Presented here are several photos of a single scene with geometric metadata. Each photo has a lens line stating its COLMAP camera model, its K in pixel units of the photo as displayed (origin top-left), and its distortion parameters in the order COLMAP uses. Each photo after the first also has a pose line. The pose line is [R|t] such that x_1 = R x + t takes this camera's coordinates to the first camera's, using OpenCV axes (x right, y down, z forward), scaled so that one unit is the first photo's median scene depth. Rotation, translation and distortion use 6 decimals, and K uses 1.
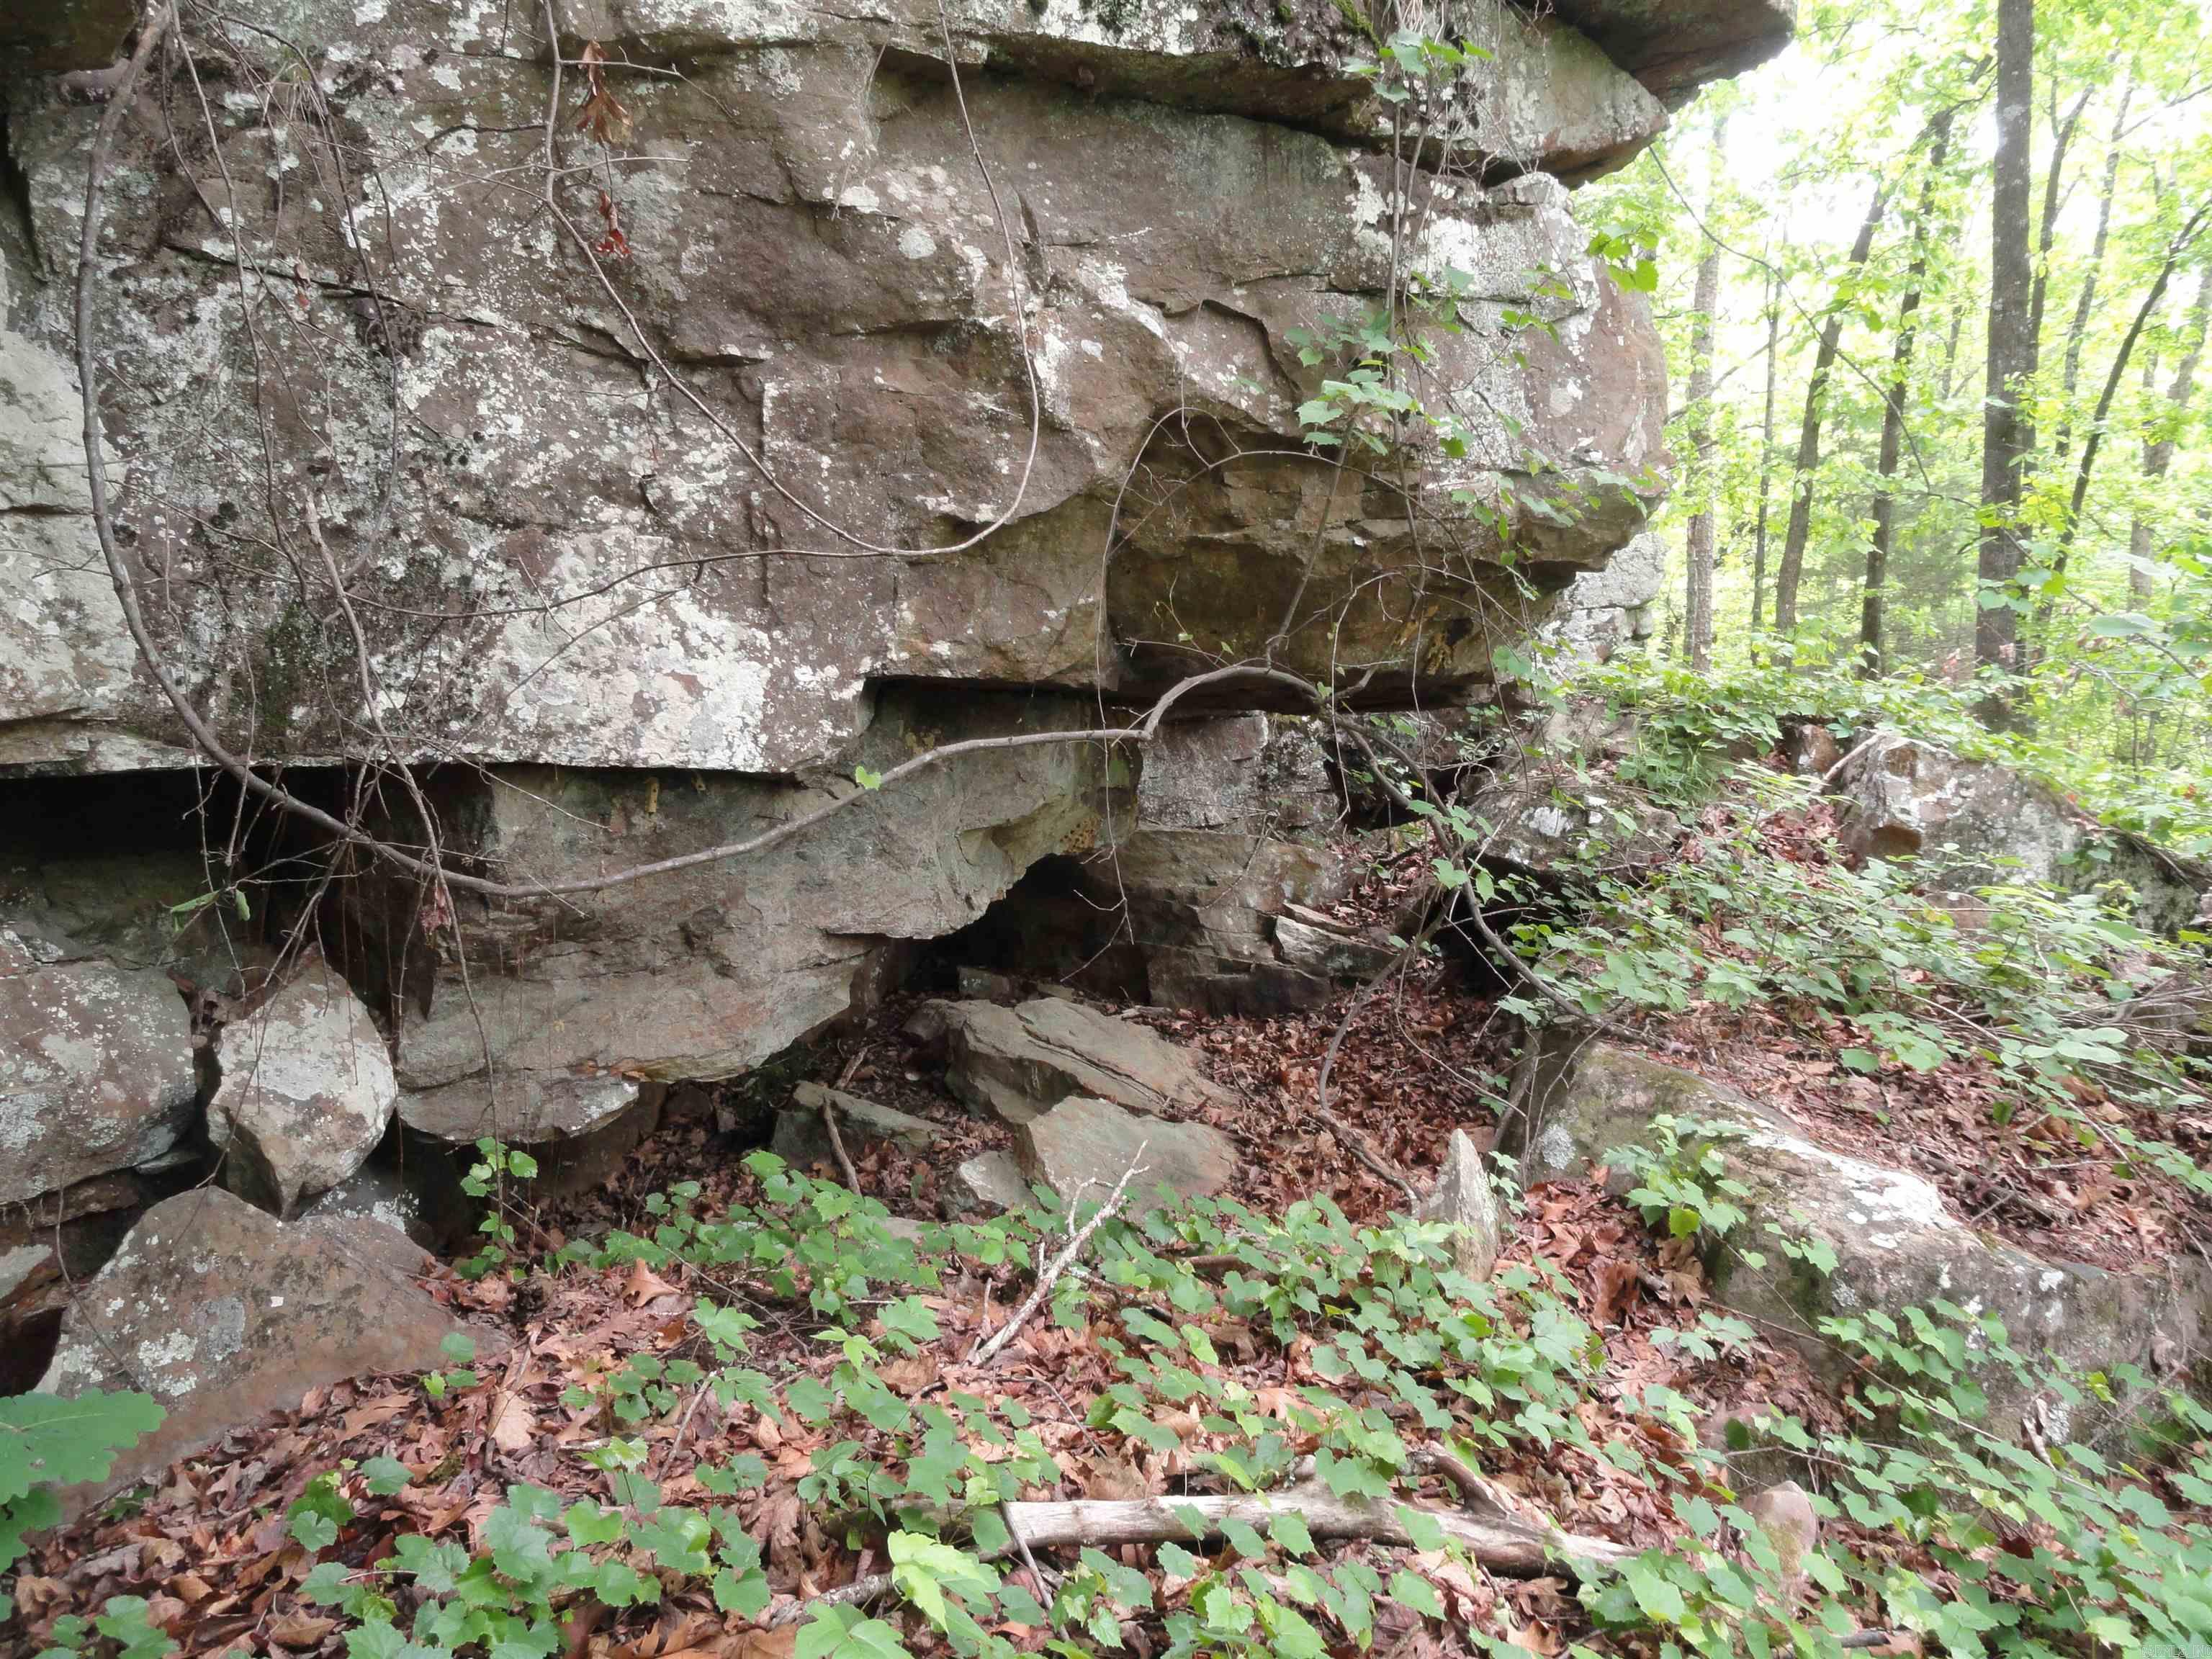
lens RADIAL K [[1530.1, 0, 1101.9], [0, 1530.1, 825.6], [0, 0, 1]] dist [-0.003140, 0.005178]
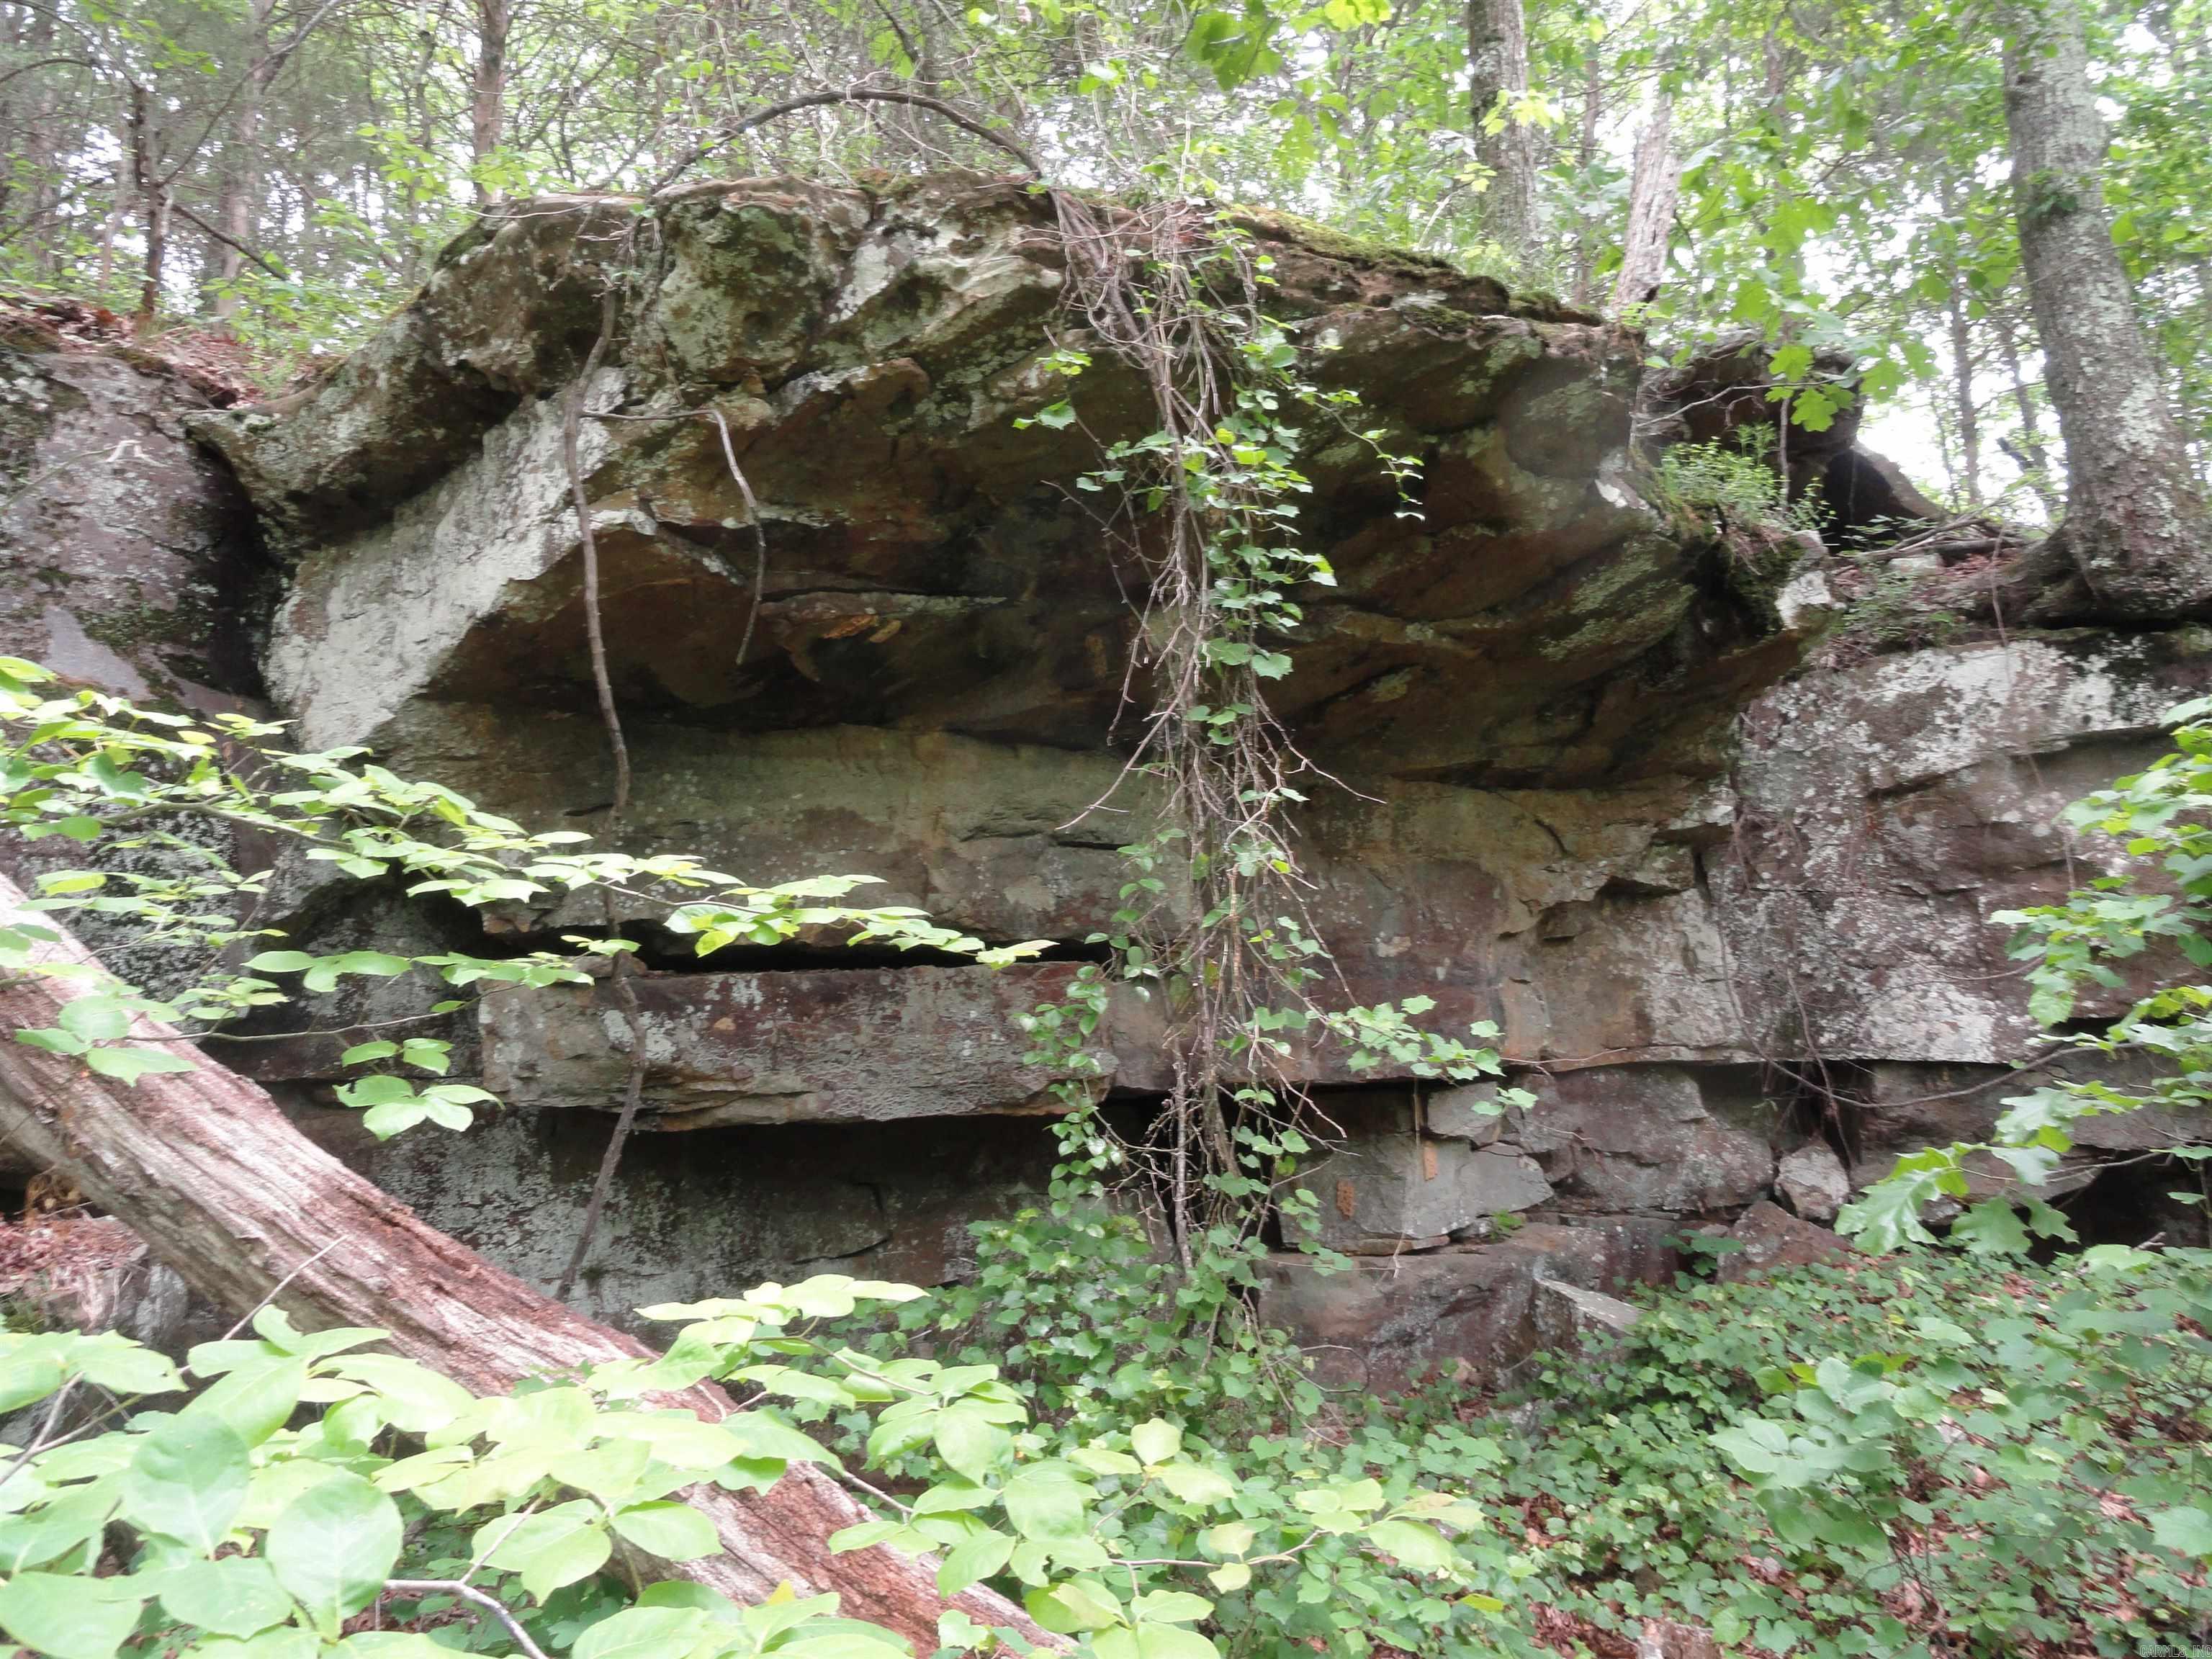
lens RADIAL K [[1530.1, 0, 1101.9], [0, 1530.1, 825.6], [0, 0, 1]] dist [-0.003140, 0.005178]
pose [[0.509708, -0.142897, -0.848398, 1.182627], [-0.038628, 0.981315, -0.188492, 0.107746], [0.859480, 0.128848, 0.494664, -1.441012]]
